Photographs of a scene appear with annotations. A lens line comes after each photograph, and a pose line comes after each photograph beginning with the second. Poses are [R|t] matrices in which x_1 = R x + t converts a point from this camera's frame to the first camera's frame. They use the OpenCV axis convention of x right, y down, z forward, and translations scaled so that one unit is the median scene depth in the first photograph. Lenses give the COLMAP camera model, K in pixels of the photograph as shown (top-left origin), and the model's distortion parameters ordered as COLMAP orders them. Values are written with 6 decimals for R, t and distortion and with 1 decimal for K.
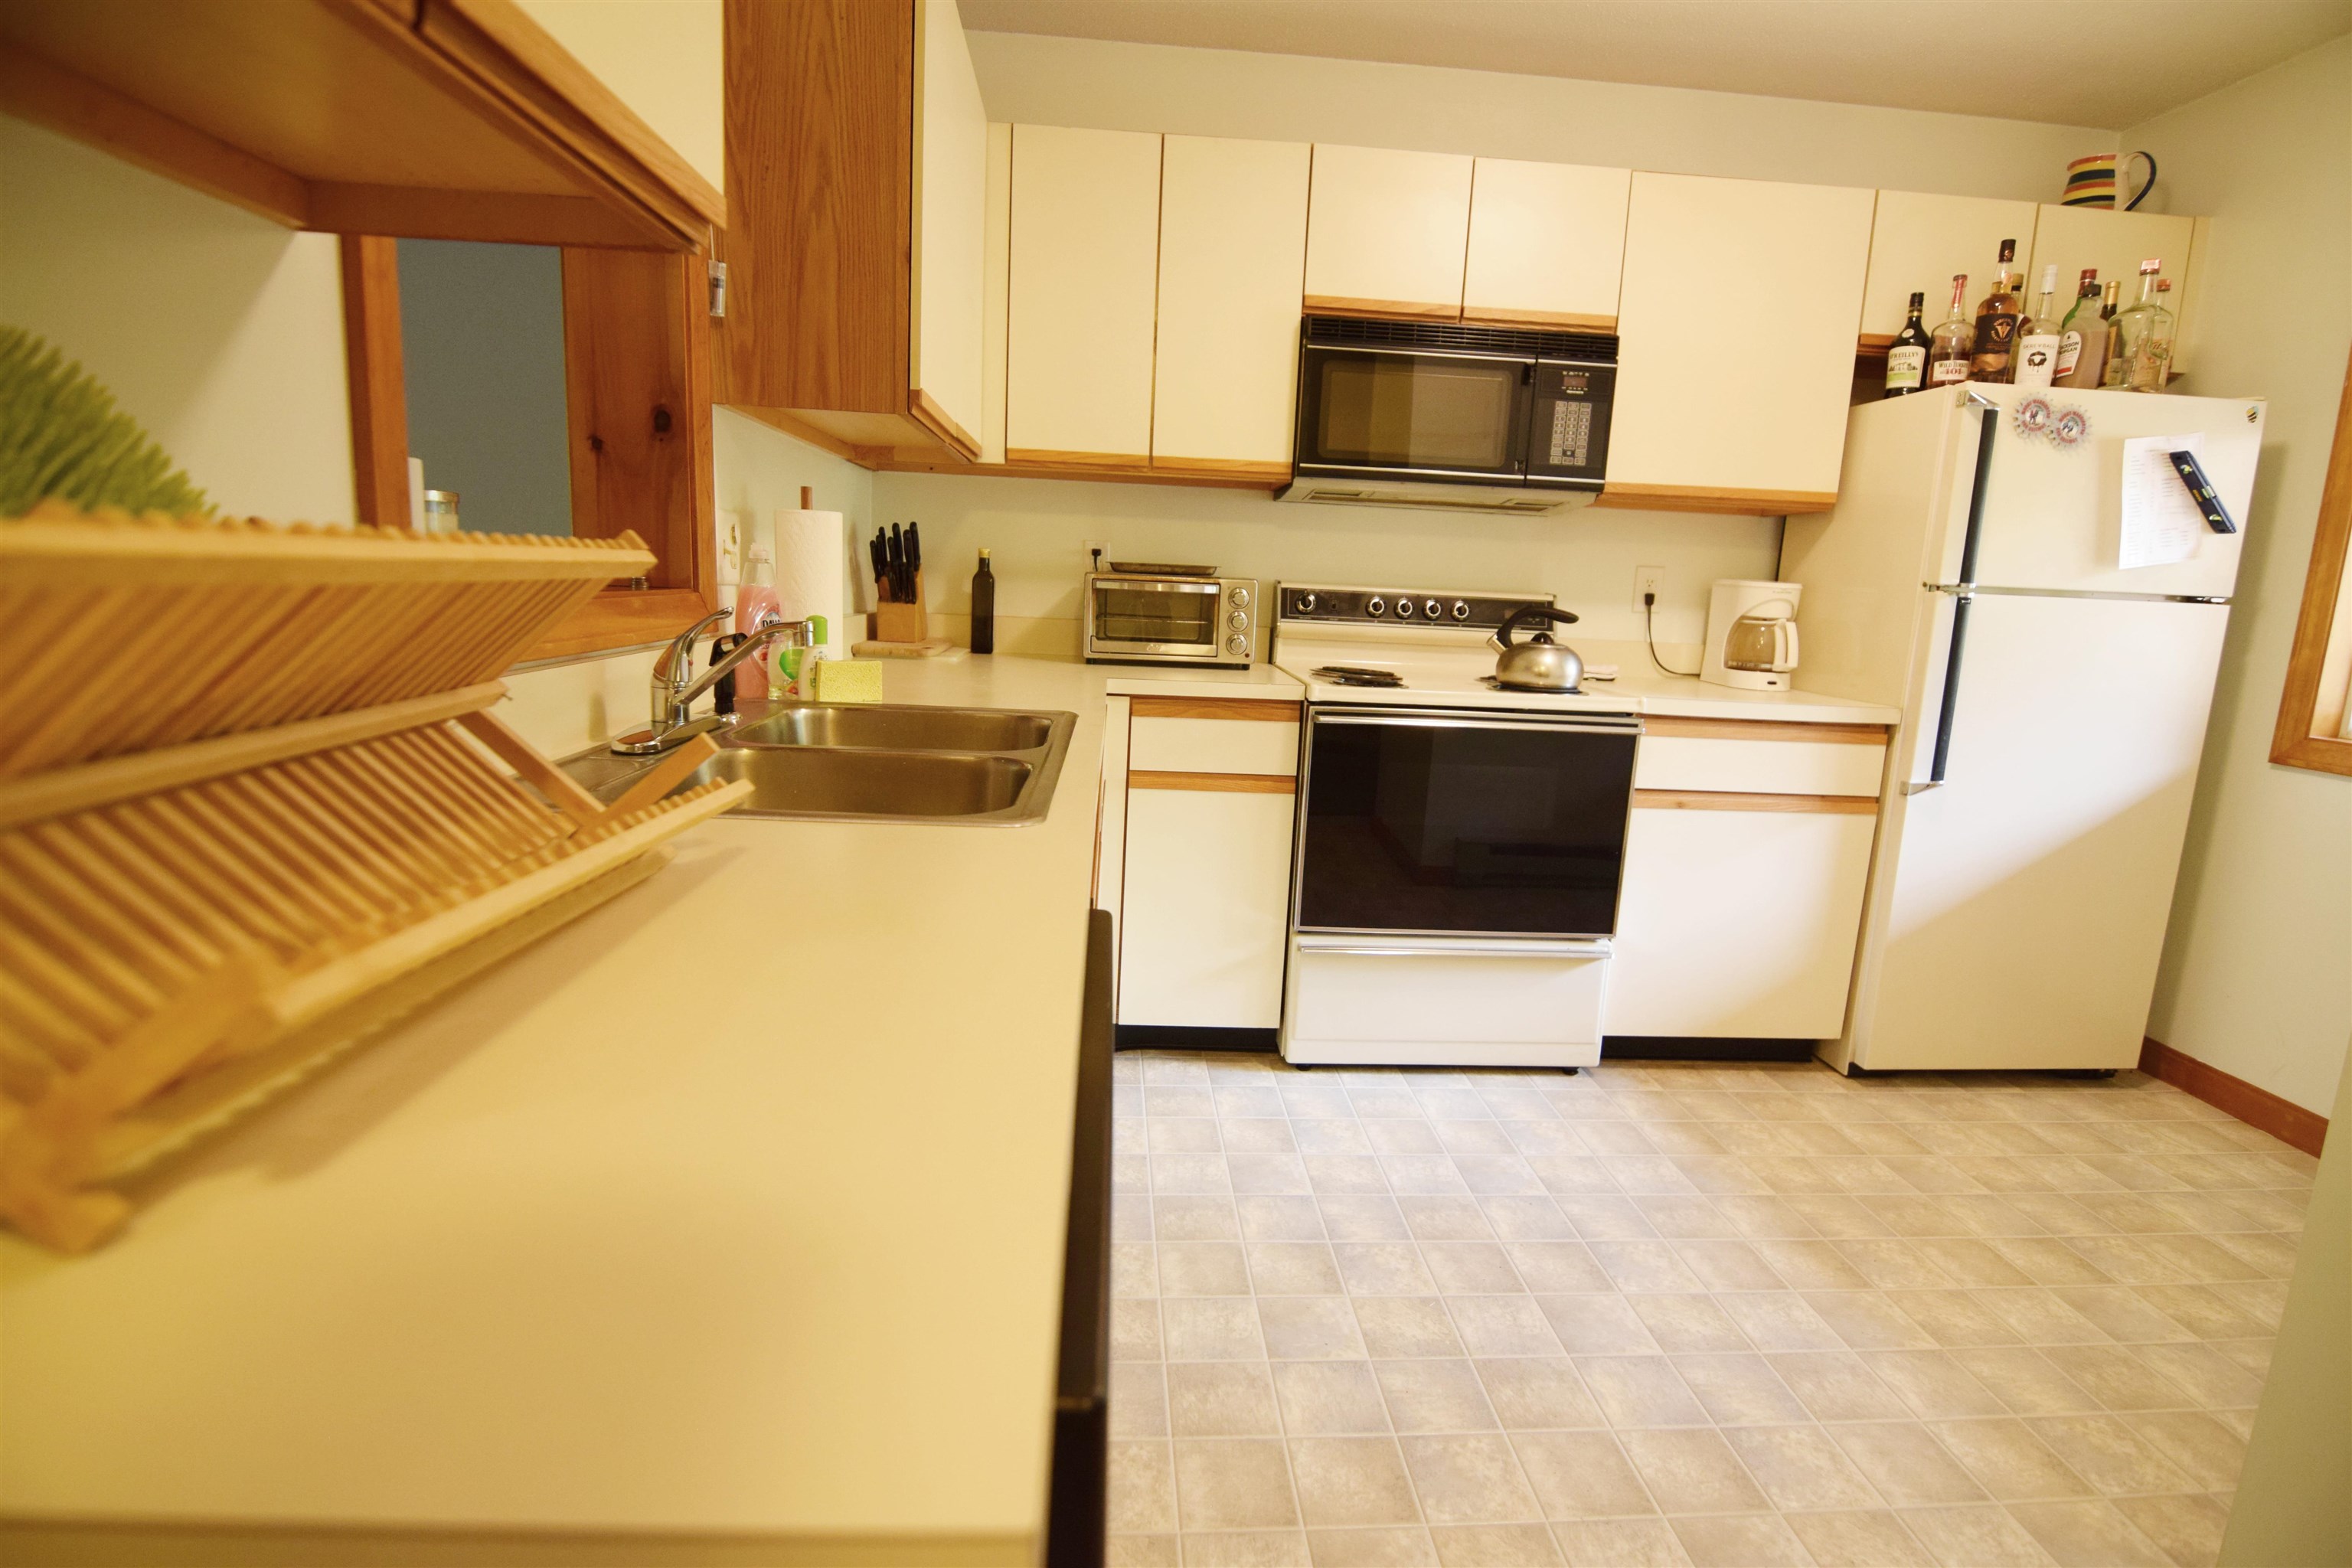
lens RADIAL K [[1135.5, 0, 1182.8], [0, 1135.5, 776.5], [0, 0, 1]] dist [-0.003330, -0.013846]
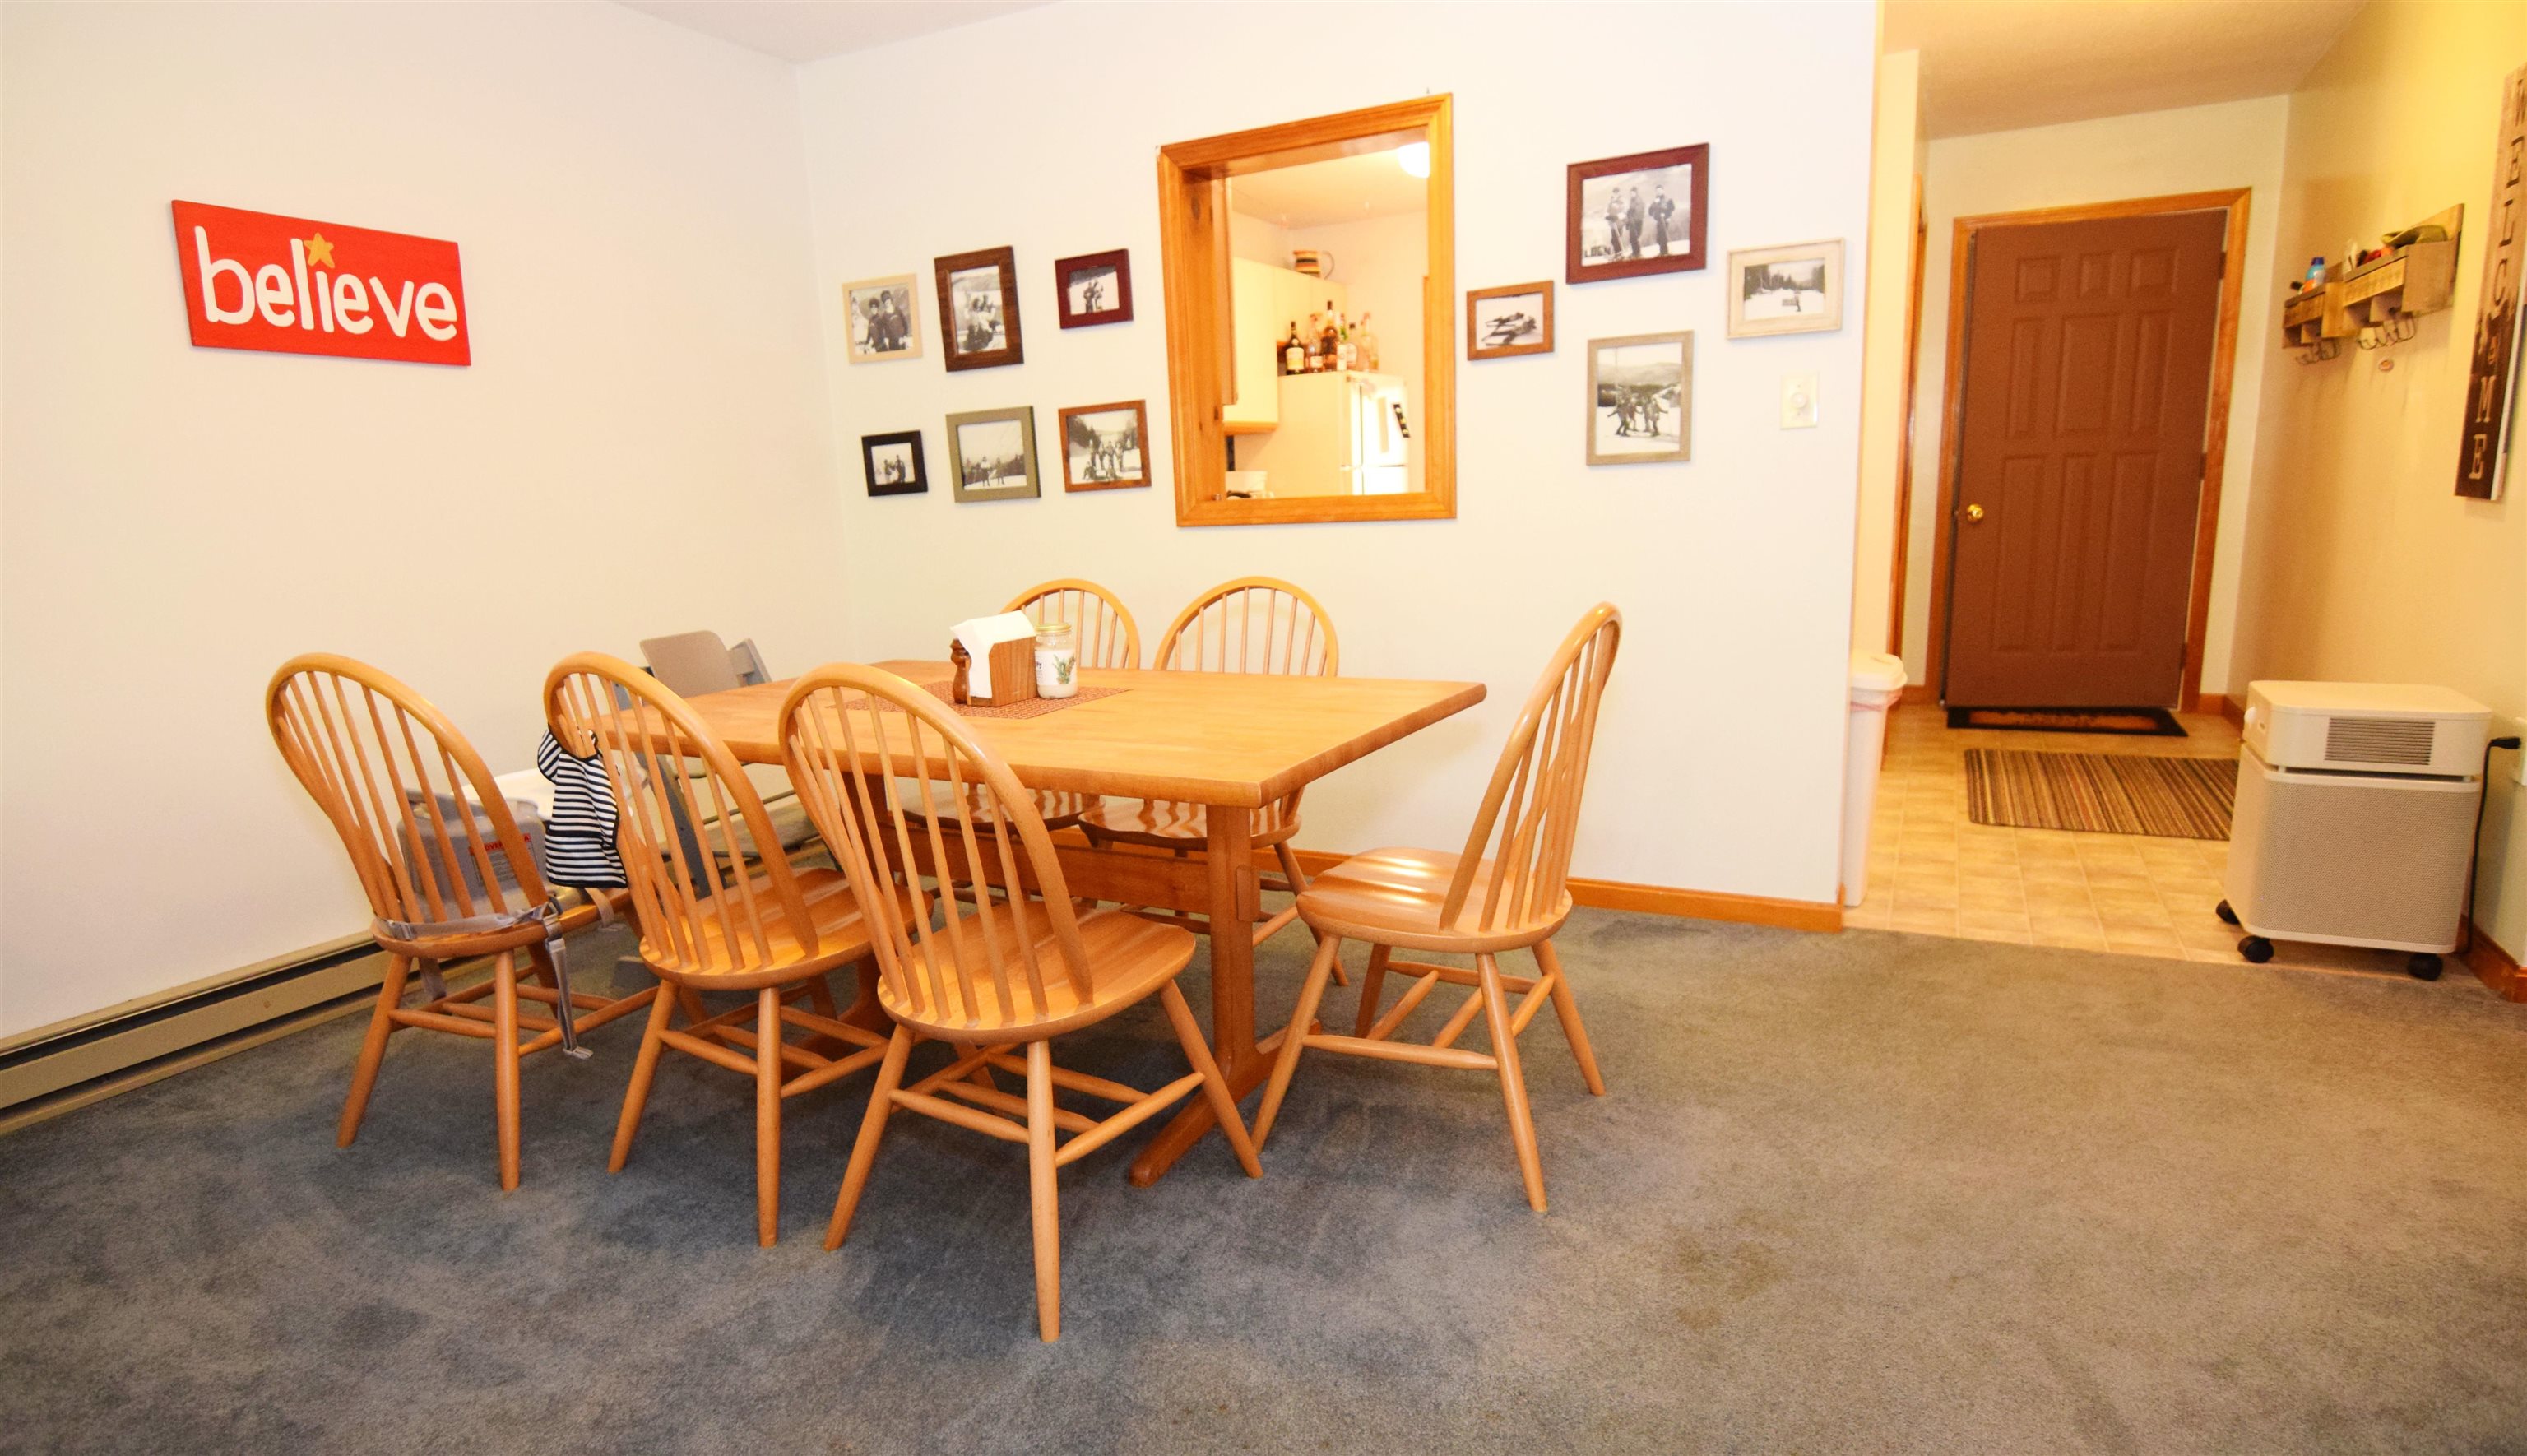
lens RADIAL K [[1334.3, 0, 1231.1], [0, 1334.3, 778.1], [0, 0, 1]] dist [0.001024, -0.022003]
pose [[0.523927, -0.246241, 0.815393, -1.569263], [0.213941, 0.964655, 0.153850, -0.035248], [-0.824457, 0.093839, 0.558090, -0.157305]]
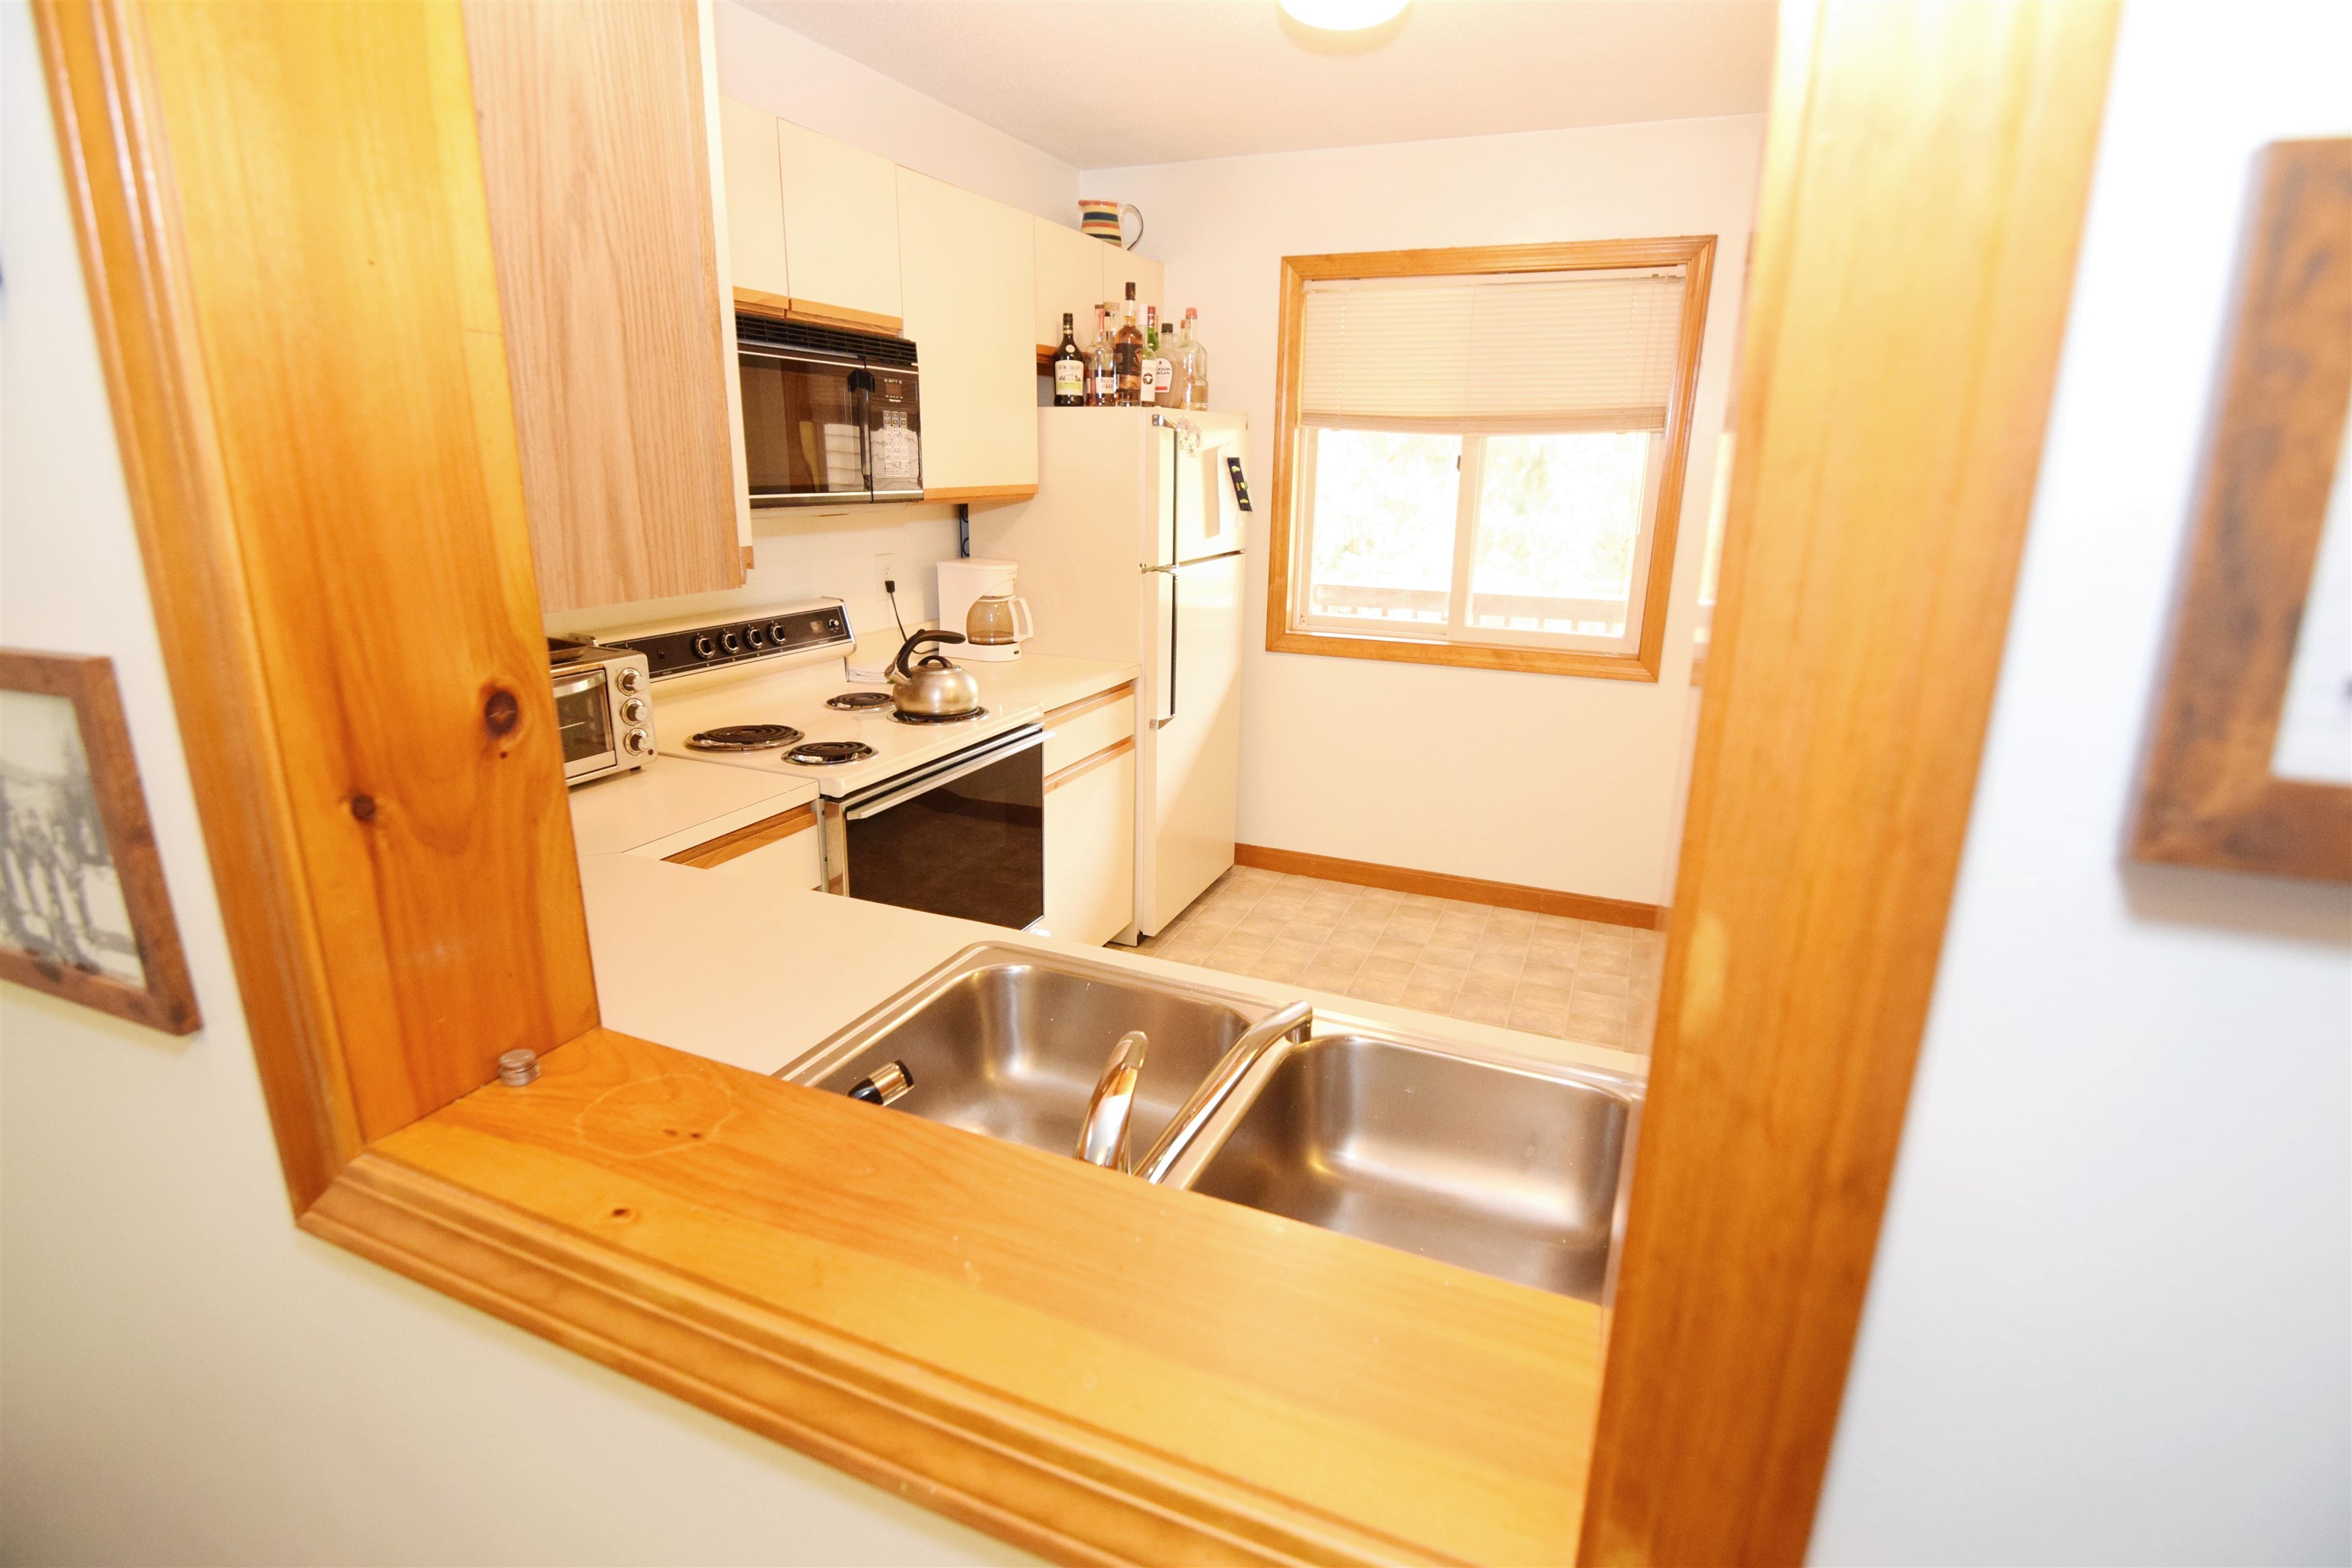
lens RADIAL K [[1135.5, 0, 1182.8], [0, 1135.5, 776.5], [0, 0, 1]] dist [-0.003330, -0.013846]
pose [[0.445842, -0.278550, 0.850668, -0.458045], [0.160134, 0.959837, 0.230370, -0.220947], [-0.880672, 0.033512, 0.472540, 0.352234]]
